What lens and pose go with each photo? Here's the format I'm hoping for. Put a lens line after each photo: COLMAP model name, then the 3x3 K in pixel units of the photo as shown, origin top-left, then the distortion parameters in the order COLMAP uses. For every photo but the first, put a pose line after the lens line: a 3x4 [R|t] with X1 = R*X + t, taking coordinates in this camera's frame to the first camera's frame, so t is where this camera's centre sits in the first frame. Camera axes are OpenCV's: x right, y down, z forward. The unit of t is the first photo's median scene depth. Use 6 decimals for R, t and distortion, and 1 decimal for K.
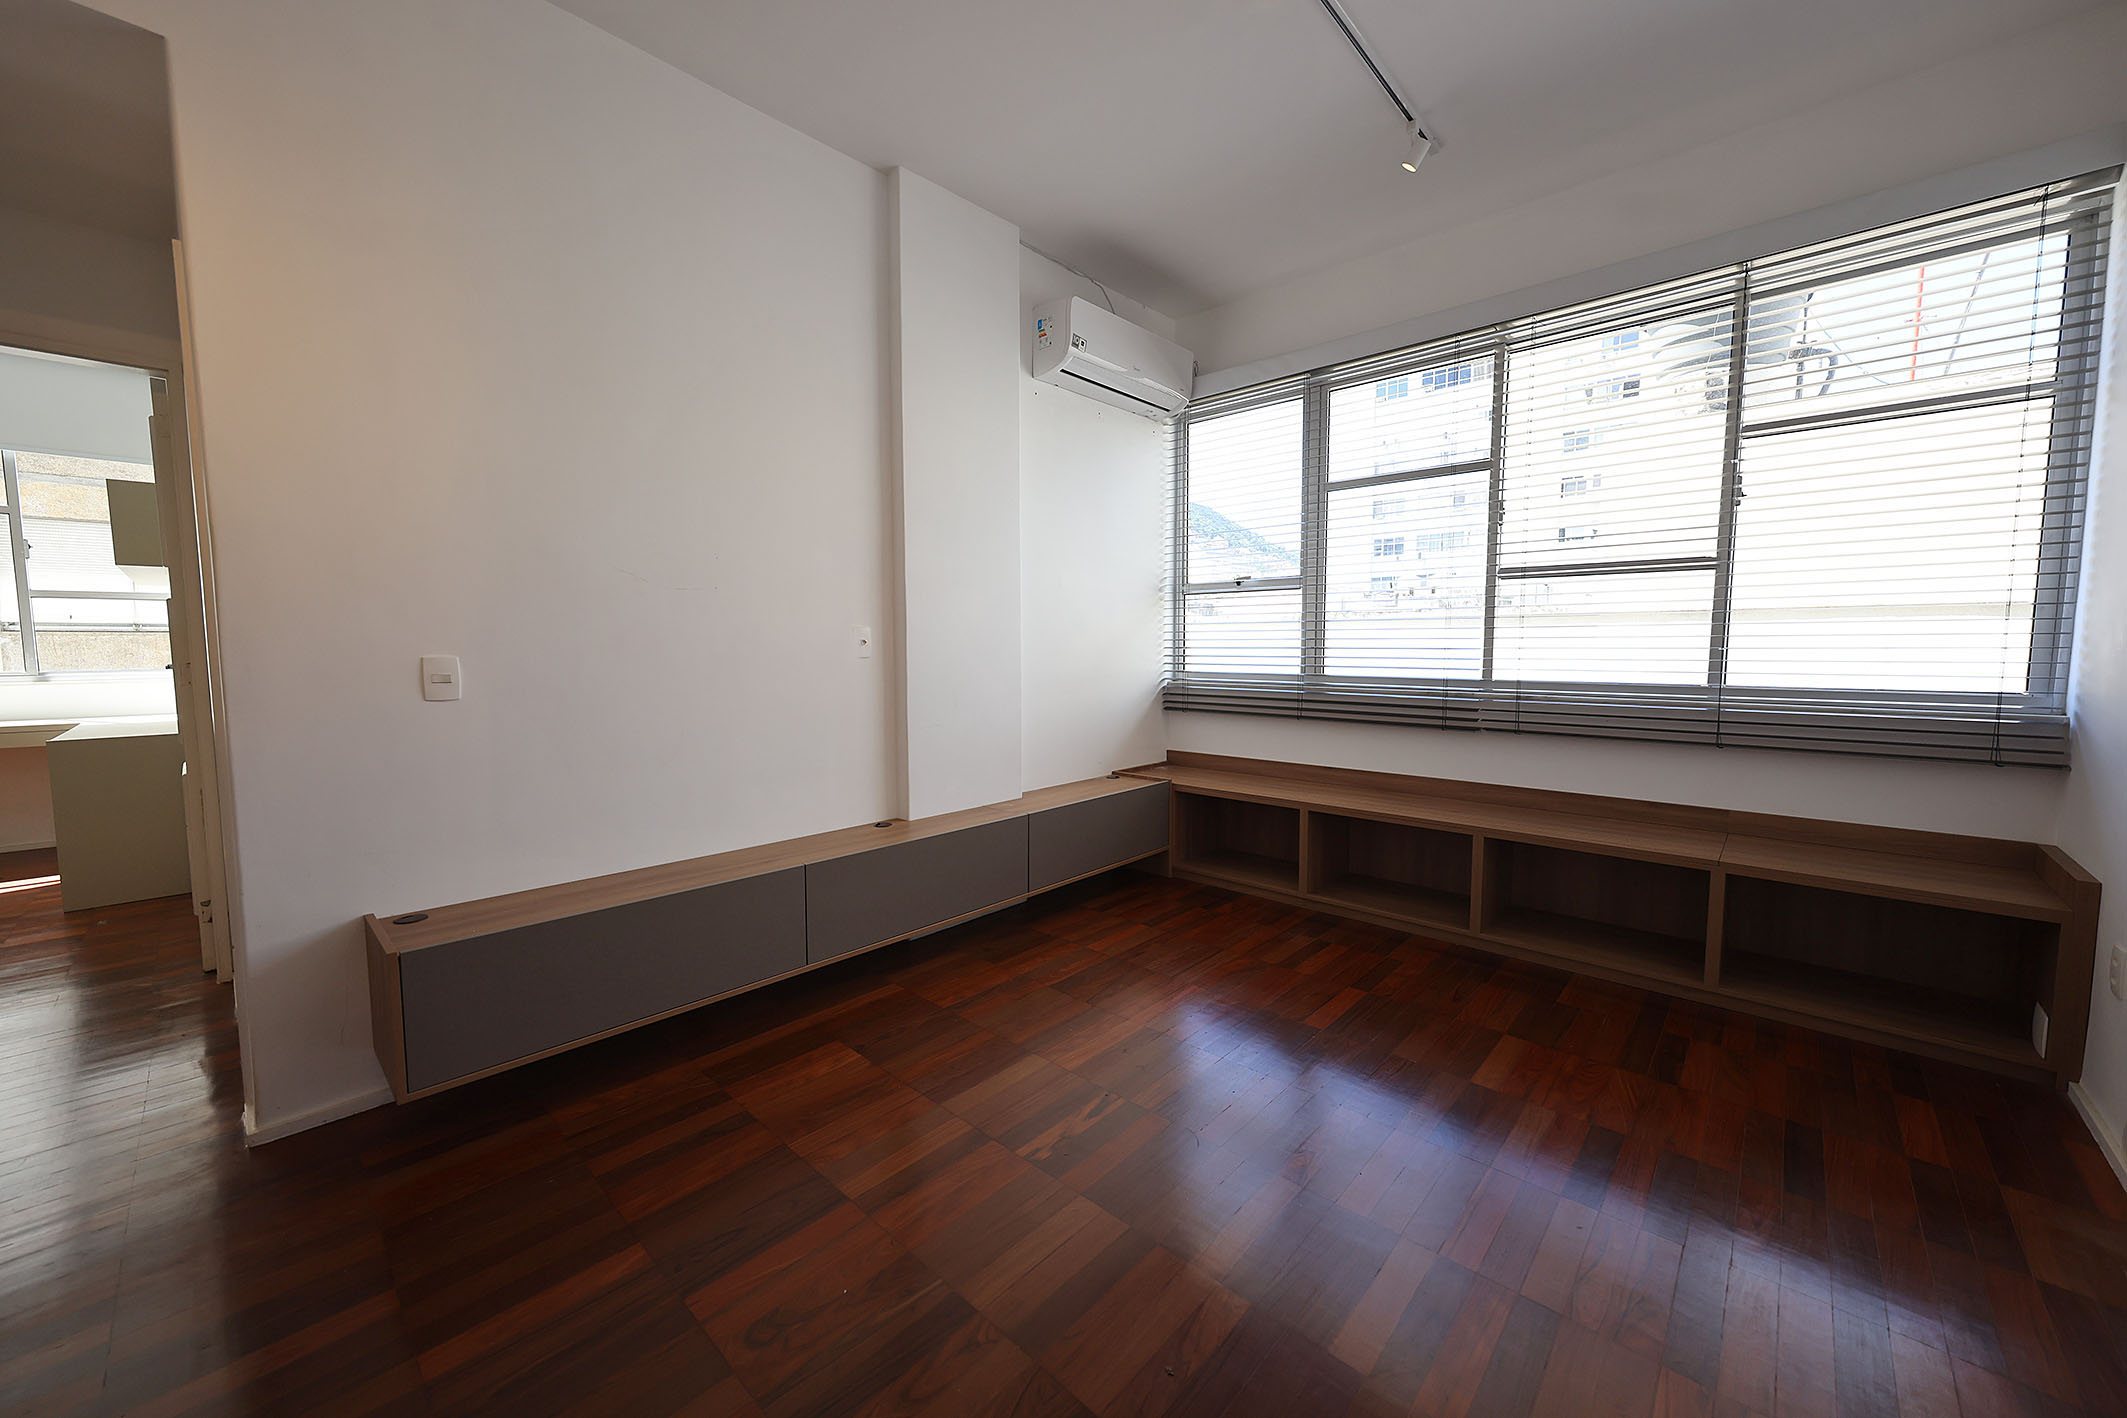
lens RADIAL K [[801.6, 0, 1061.2], [0, 801.6, 706.4], [0, 0, 1]] dist [-0.005386, 0.000068]
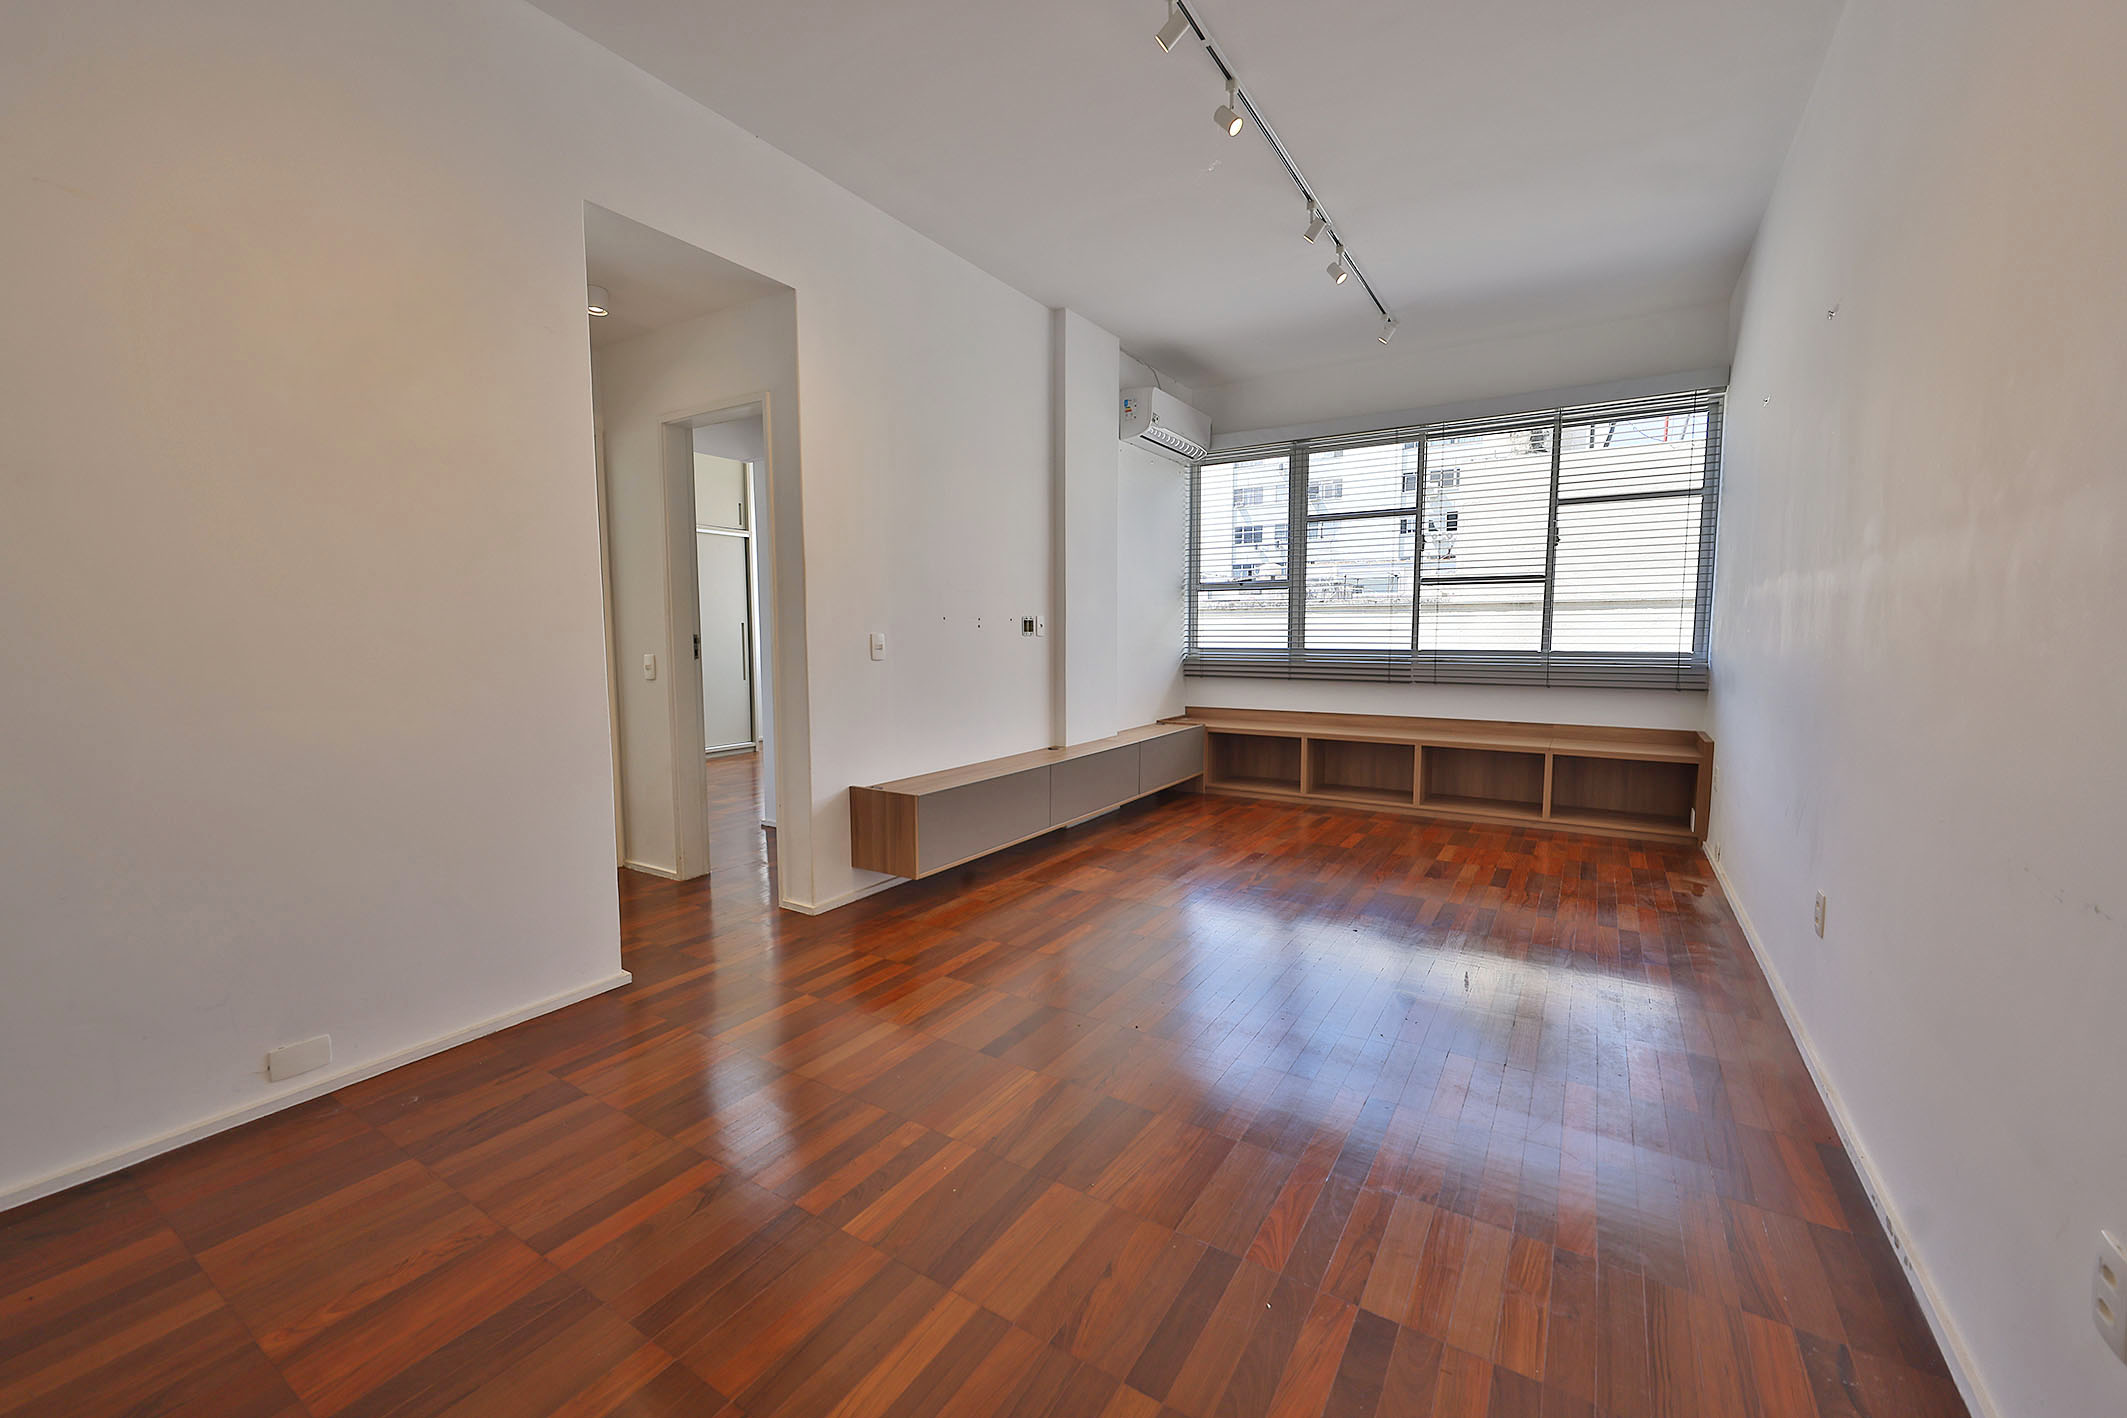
lens RADIAL K [[865.7, 0, 1063.5], [0, 865.7, 709.0], [0, 0, 1]] dist [0.000486, -0.012210]
pose [[0.981856, -0.018264, 0.188748, -0.502246], [0.016006, 0.999781, 0.013480, 0.052545], [-0.188953, -0.010214, 0.981933, -0.574208]]
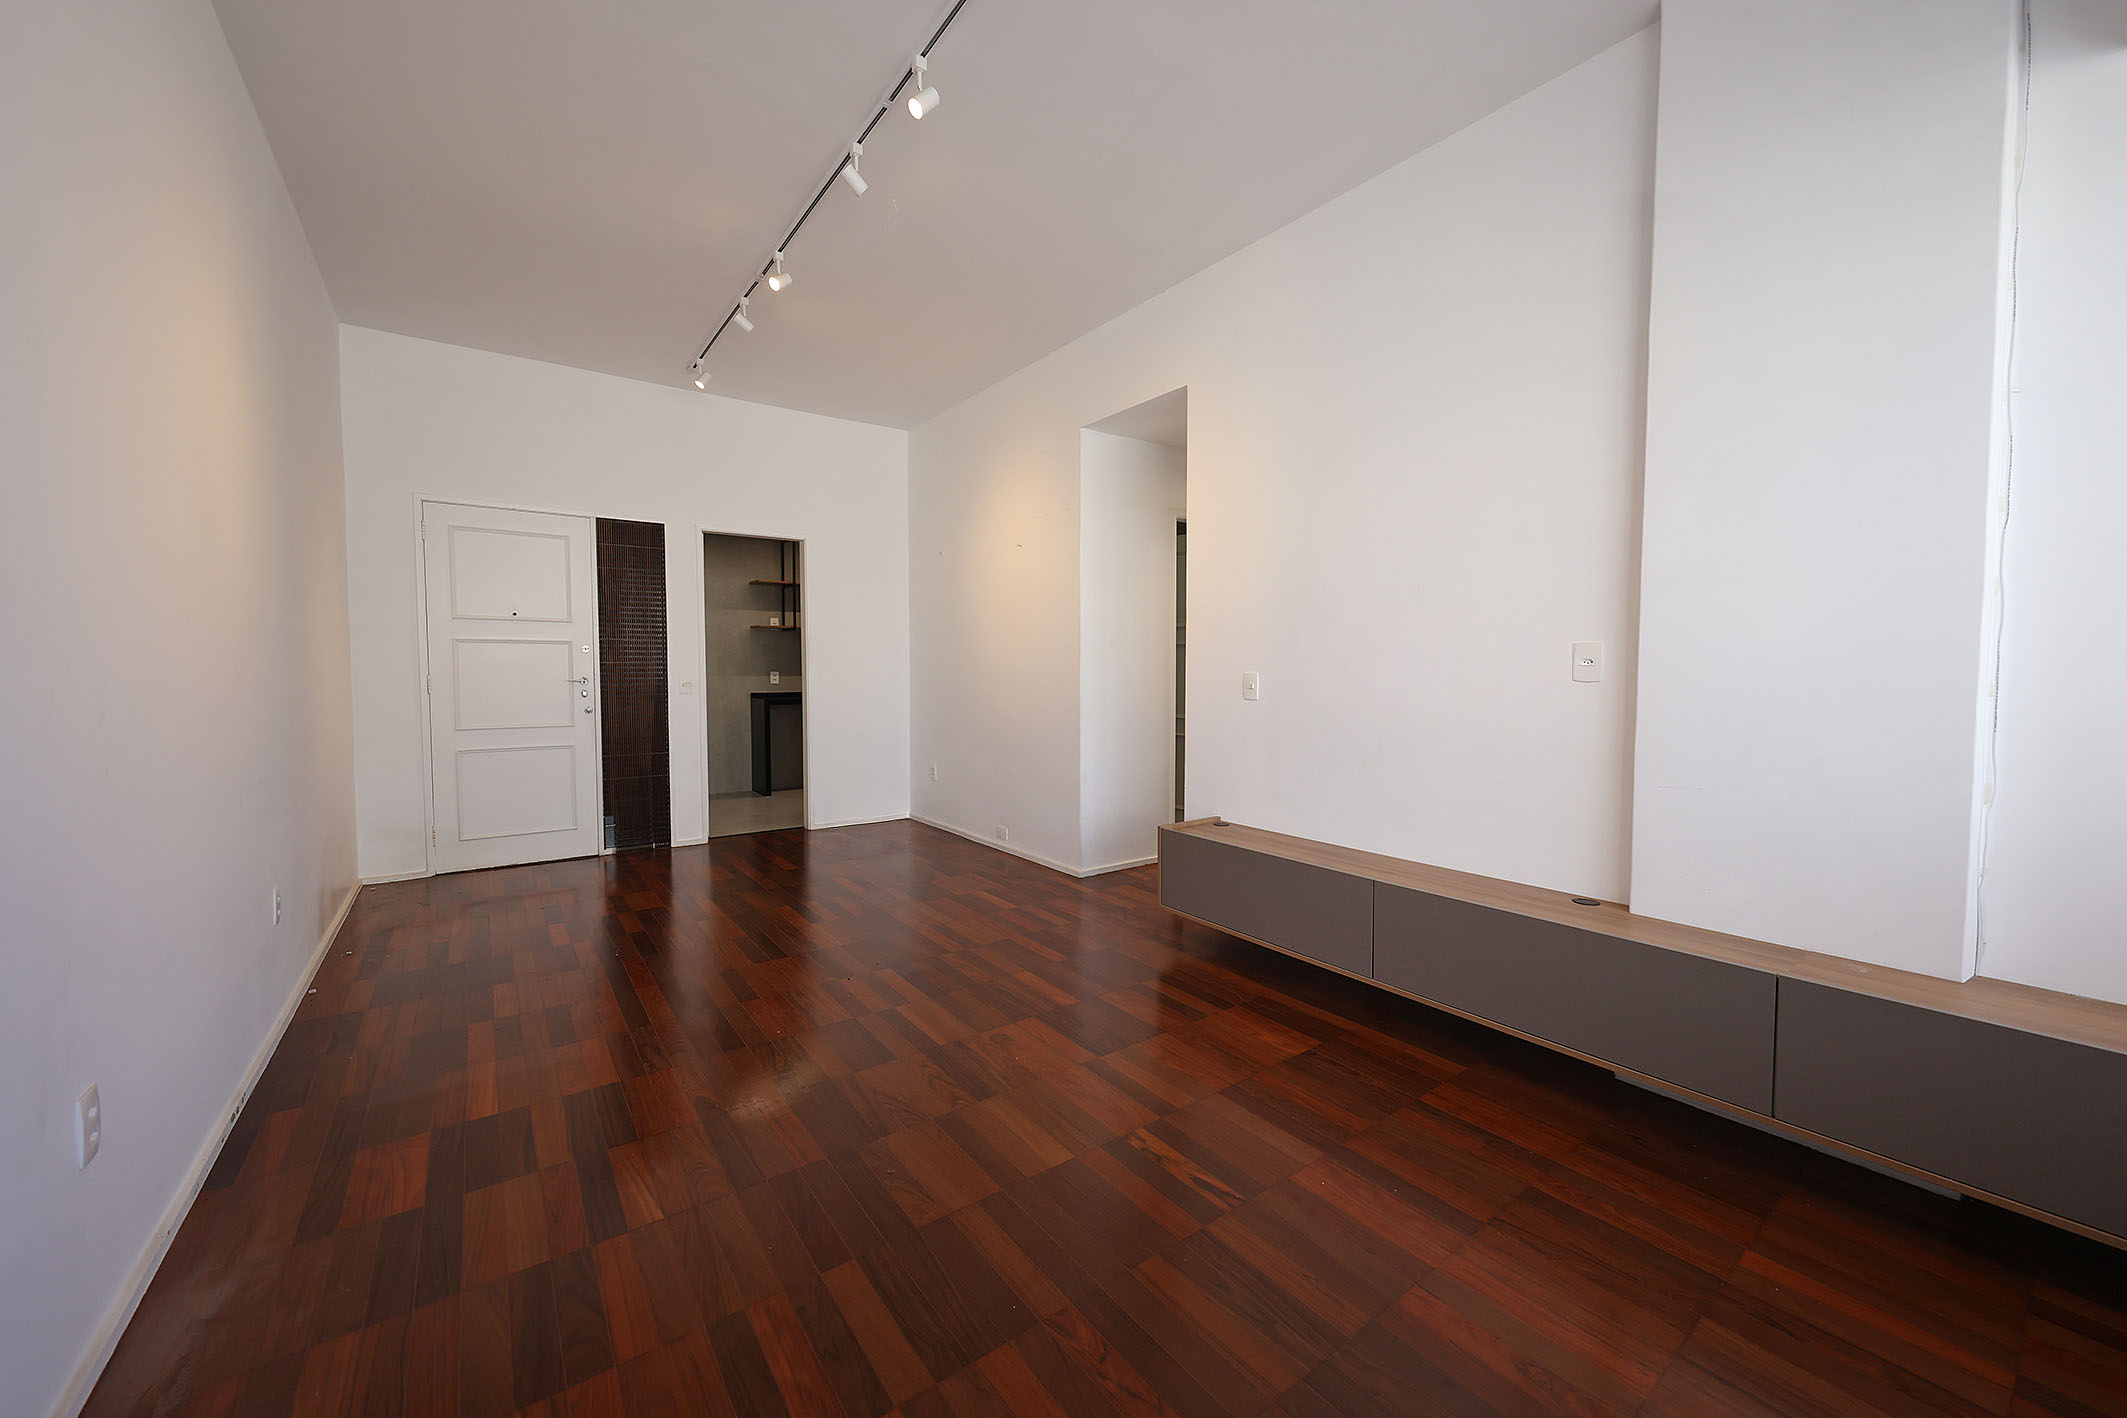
lens RADIAL K [[806.0, 0, 1056.2], [0, 806.0, 703.8], [0, 0, 1]] dist [-0.001299, 0.000136]
pose [[-0.210366, 0.044747, -0.976598, 0.612634], [-0.078272, 0.994974, 0.062449, -0.046823], [0.974484, 0.089577, -0.205806, 0.640719]]
